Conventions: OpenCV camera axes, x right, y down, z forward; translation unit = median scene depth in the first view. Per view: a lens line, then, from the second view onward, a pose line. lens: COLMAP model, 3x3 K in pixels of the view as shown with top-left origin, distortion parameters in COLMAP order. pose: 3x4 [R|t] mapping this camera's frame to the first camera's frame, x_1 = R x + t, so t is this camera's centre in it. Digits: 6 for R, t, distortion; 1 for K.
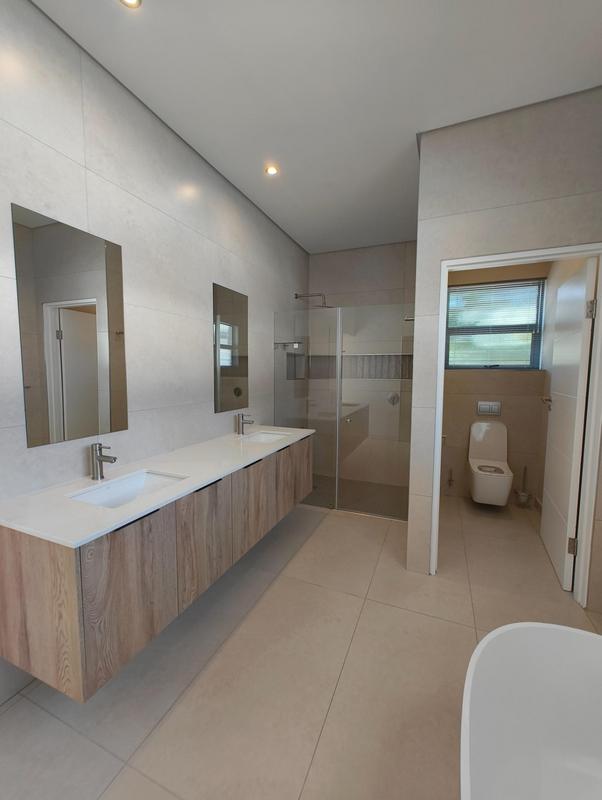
lens RADIAL K [[329.2, 0, 295.9], [0, 329.2, 399.9], [0, 0, 1]] dist [0.001093, 0.000196]
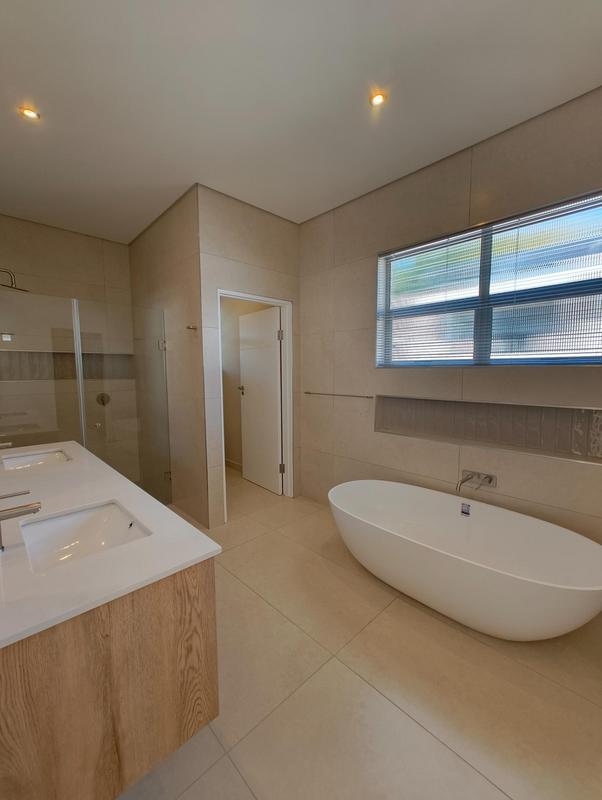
lens RADIAL K [[329.2, 0, 295.9], [0, 329.2, 399.9], [0, 0, 1]] dist [0.001093, 0.000196]
pose [[0.409559, -0.091206, 0.907713, -0.703520], [0.086350, 0.994398, 0.060955, -0.023160], [-0.908188, 0.053416, 0.415141, 0.175531]]
